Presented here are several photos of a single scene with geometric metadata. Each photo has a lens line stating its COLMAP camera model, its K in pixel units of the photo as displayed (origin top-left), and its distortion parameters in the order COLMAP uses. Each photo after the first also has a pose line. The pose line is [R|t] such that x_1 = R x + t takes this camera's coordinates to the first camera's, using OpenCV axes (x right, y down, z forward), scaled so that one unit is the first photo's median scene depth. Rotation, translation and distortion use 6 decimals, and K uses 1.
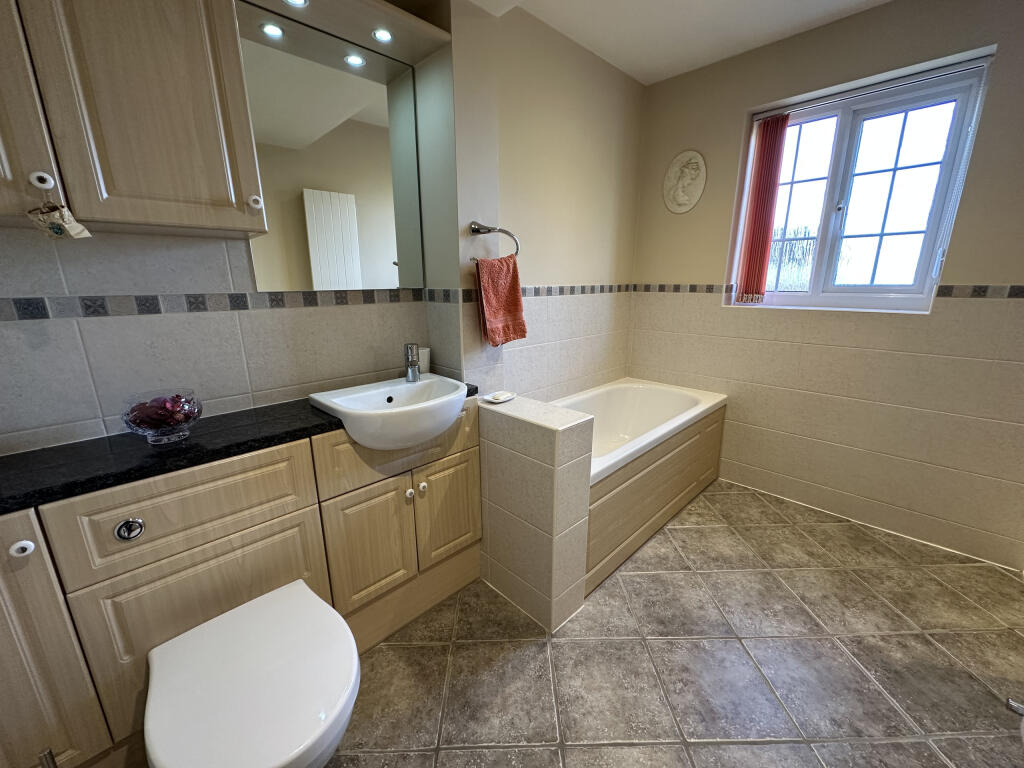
lens RADIAL K [[406.3, 0, 506.5], [0, 406.3, 393.5], [0, 0, 1]] dist [-0.010552, 0.000730]
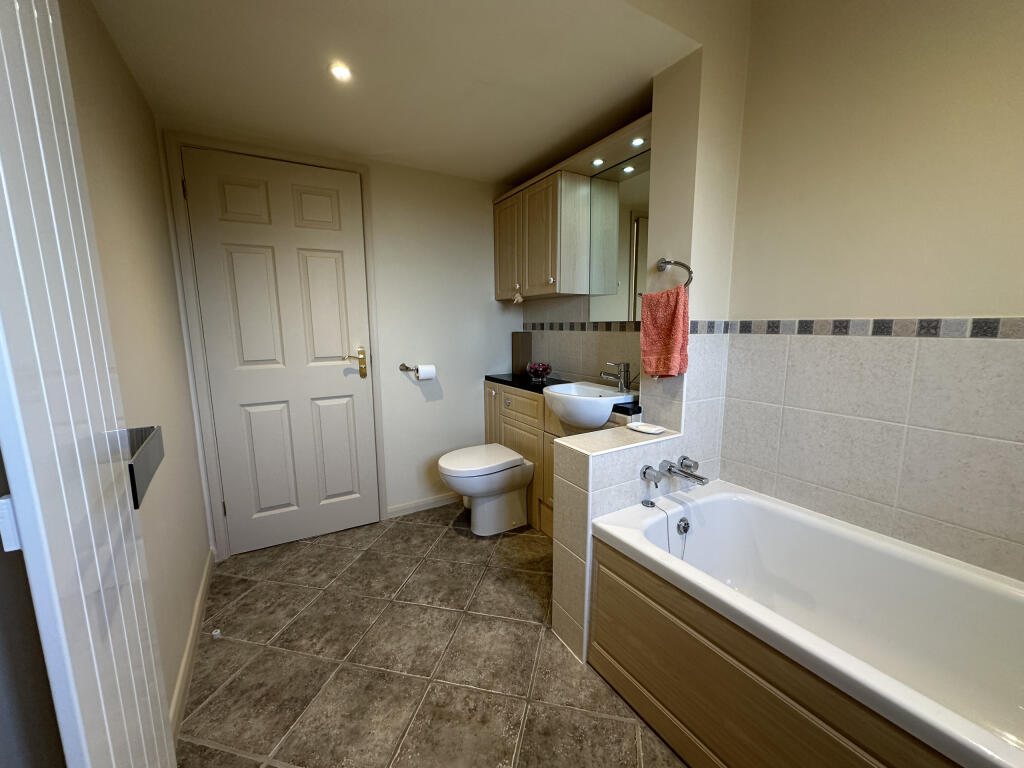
lens RADIAL K [[406.3, 0, 516.2], [0, 406.3, 383.8], [0, 0, 1]] dist [-0.010552, 0.000730]
pose [[-0.229228, 0.165002, -0.959285, 1.220712], [-0.231674, 0.947957, 0.218414, -0.294391], [0.945400, 0.272308, -0.179072, 1.040475]]
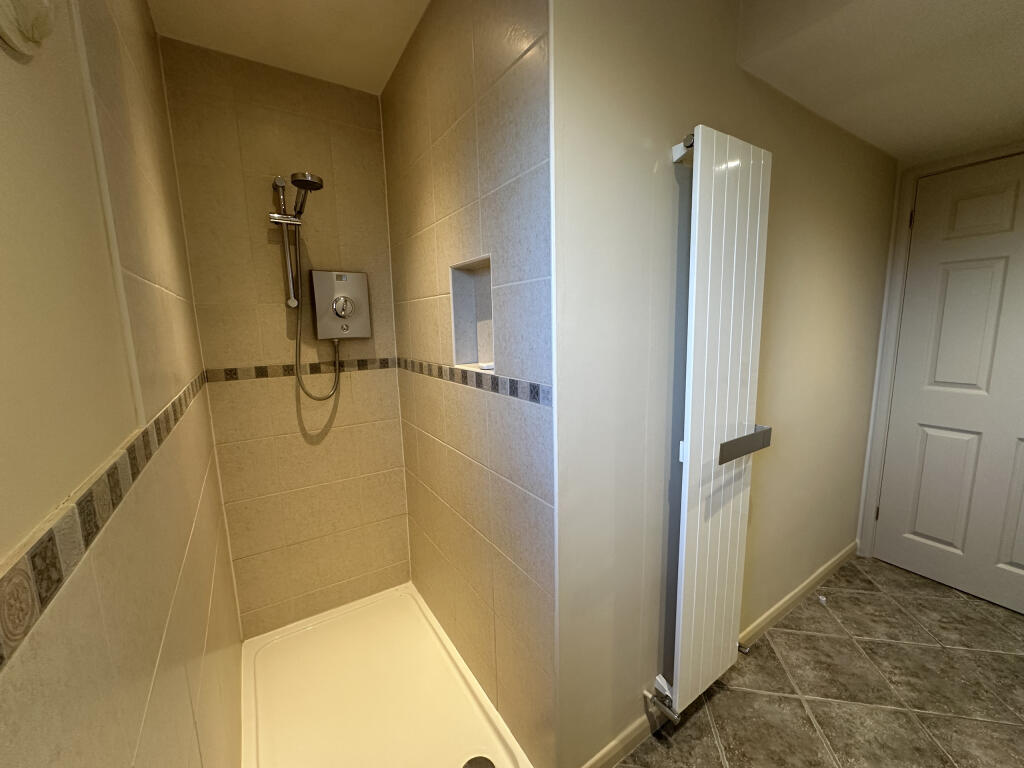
lens RADIAL K [[406.3, 0, 517.4], [0, 406.3, 383.3], [0, 0, 1]] dist [-0.010552, 0.000730]
pose [[-0.981220, 0.008557, 0.192700, 1.200452], [0.083835, 0.918645, 0.386087, -0.520852], [-0.173719, 0.394991, -0.902111, 1.415027]]
